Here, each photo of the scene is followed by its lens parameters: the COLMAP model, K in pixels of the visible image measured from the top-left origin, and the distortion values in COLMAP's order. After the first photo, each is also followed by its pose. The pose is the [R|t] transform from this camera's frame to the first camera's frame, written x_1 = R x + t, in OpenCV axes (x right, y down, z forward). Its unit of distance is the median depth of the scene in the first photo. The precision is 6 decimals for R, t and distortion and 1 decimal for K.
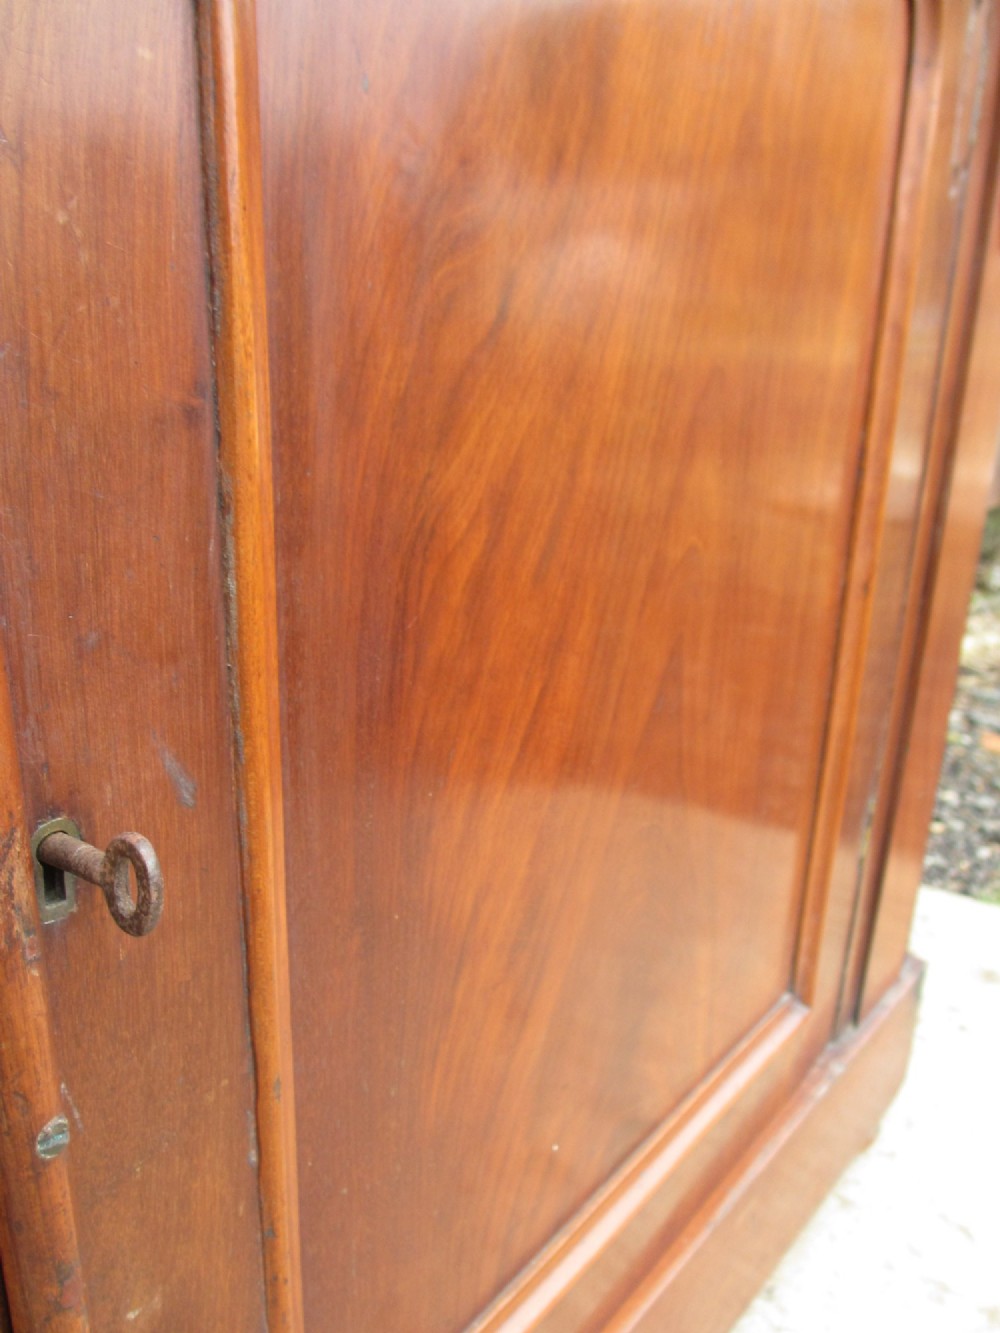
lens RADIAL K [[1125.9, 0, 502.3], [0, 1125.9, 666.1], [0, 0, 1]] dist [-0.054829, 0.012444]
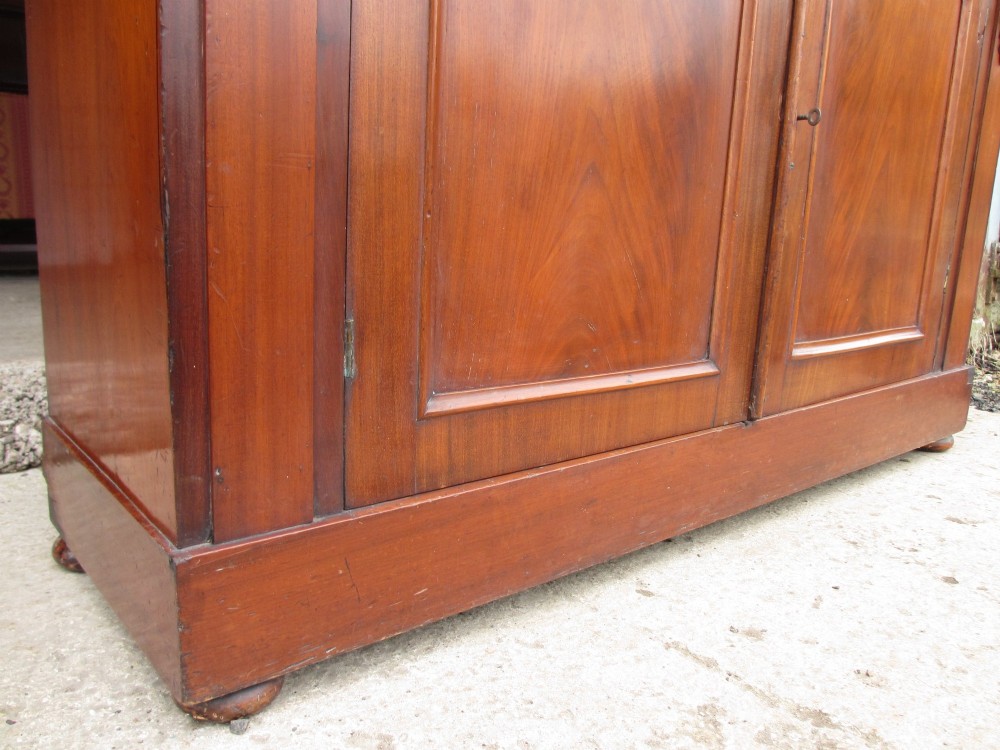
lens RADIAL K [[844.6, 0, 534.4], [0, 844.6, 385.9], [0, 0, 1]] dist [-0.054829, 0.012444]
pose [[0.986998, 0.053251, -0.151655, -0.630402], [-0.069087, 0.992471, -0.101139, 1.306095], [0.145127, 0.110301, 0.983245, -2.055316]]
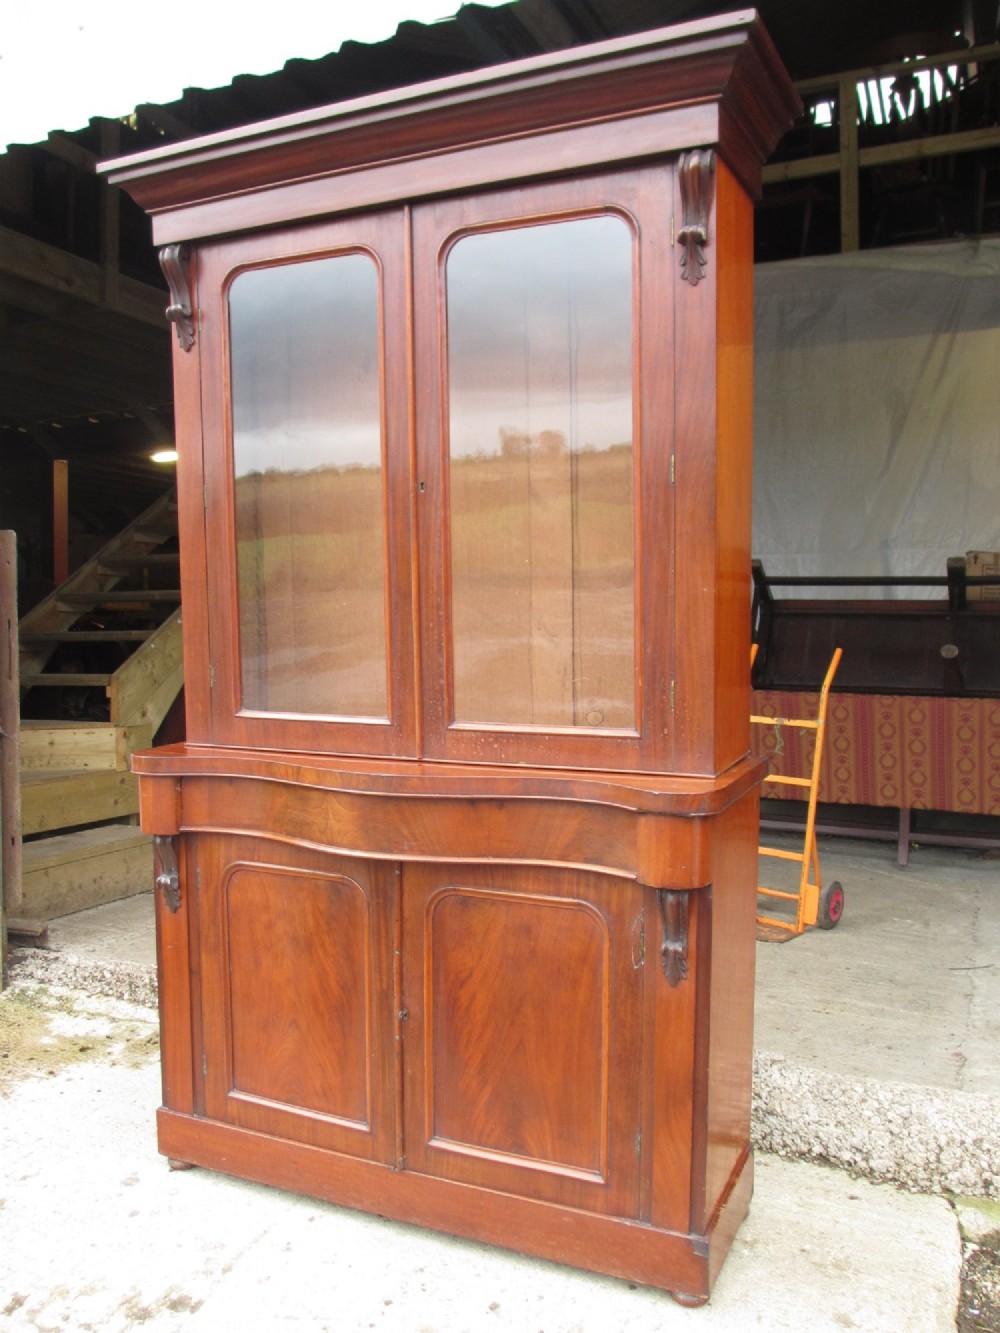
lens RADIAL K [[1125.9, 0, 447.9], [0, 1125.9, 659.6], [0, 0, 1]] dist [-0.054829, 0.012444]
pose [[0.237736, 0.036720, -0.970636, 6.305830], [-0.293361, 0.955334, -0.035711, -1.768784], [0.925970, 0.293237, 0.237890, -1.372370]]
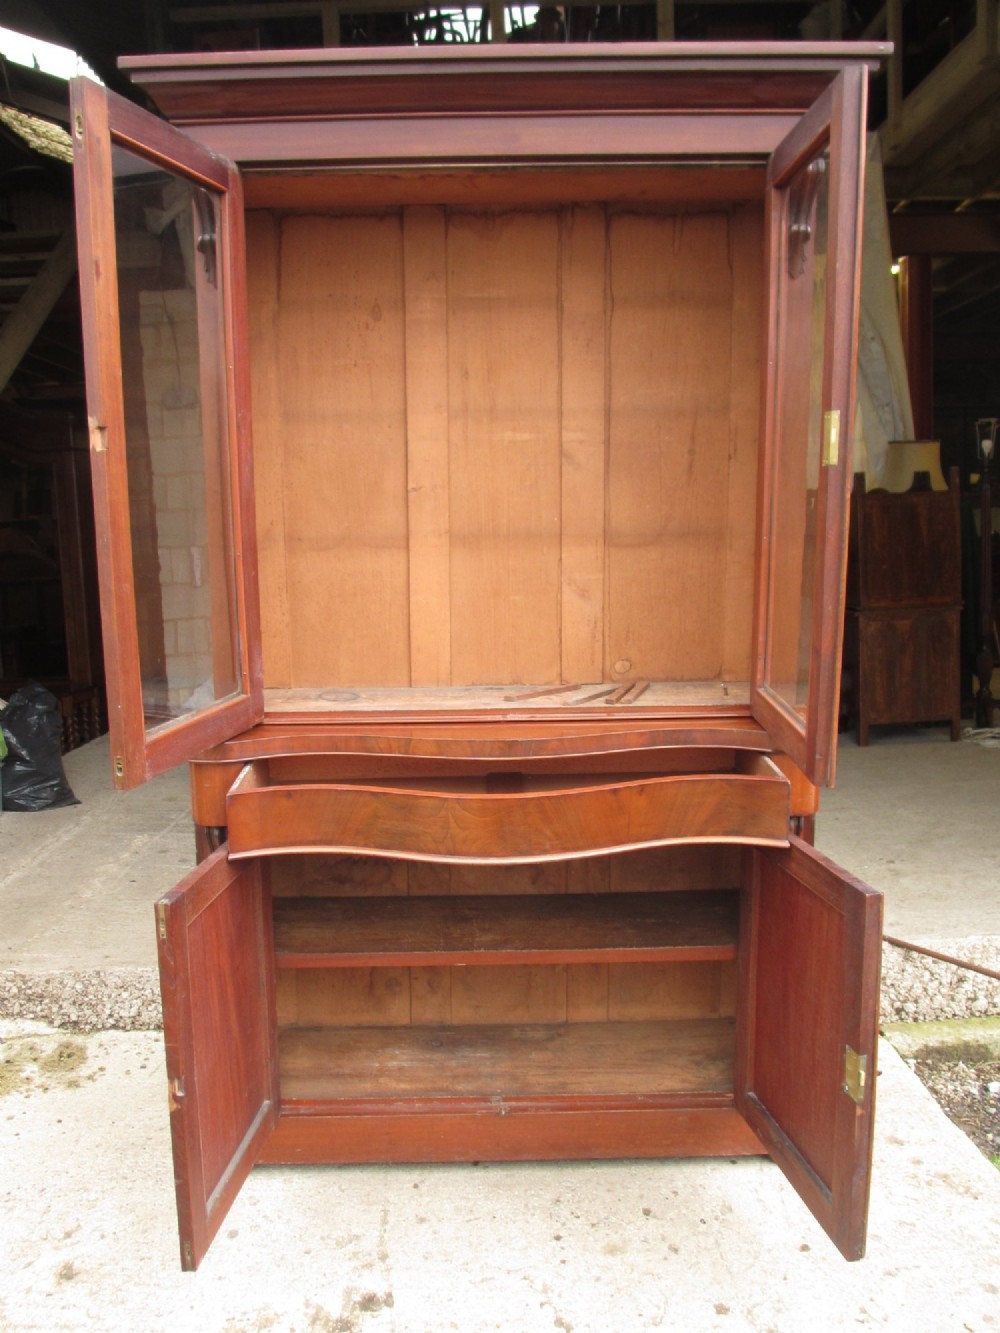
lens RADIAL K [[1125.9, 0, 492.2], [0, 1125.9, 653.0], [0, 0, 1]] dist [-0.054829, 0.012444]
pose [[0.650721, 0.074917, -0.755612, 4.789351], [-0.209958, 0.974075, -0.084236, -1.178051], [0.729712, 0.213461, 0.649580, -4.443570]]
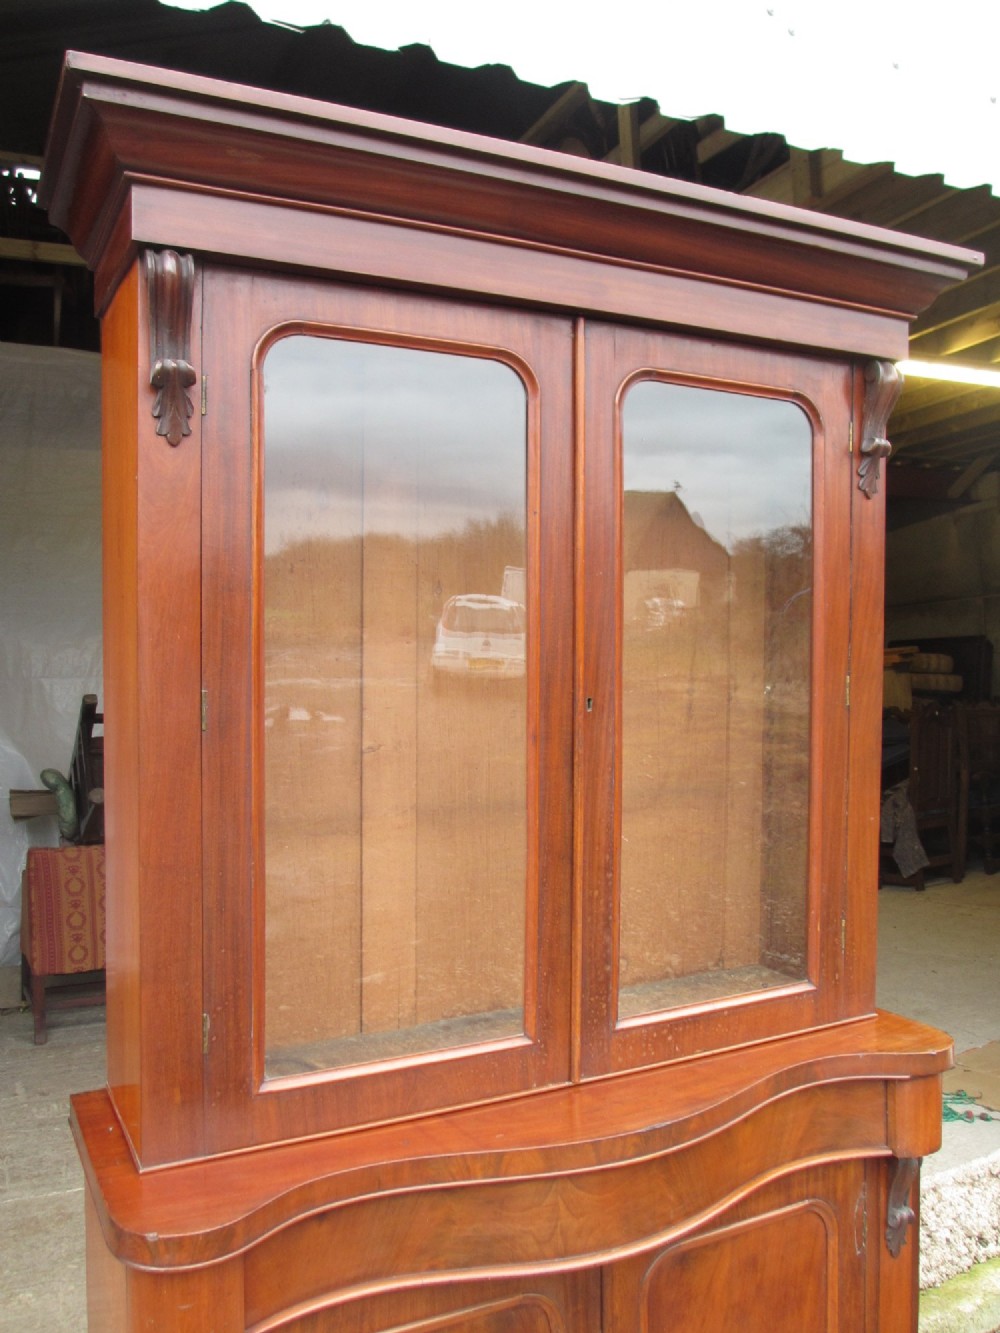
lens RADIAL K [[1125.9, 0, 511.6], [0, 1125.9, 669.7], [0, 0, 1]] dist [-0.054829, 0.012444]
pose [[0.923081, -0.038853, -0.382639, 1.249245], [-0.086628, 0.948317, -0.305273, -1.575303], [0.374724, 0.314938, 0.872007, -4.644694]]
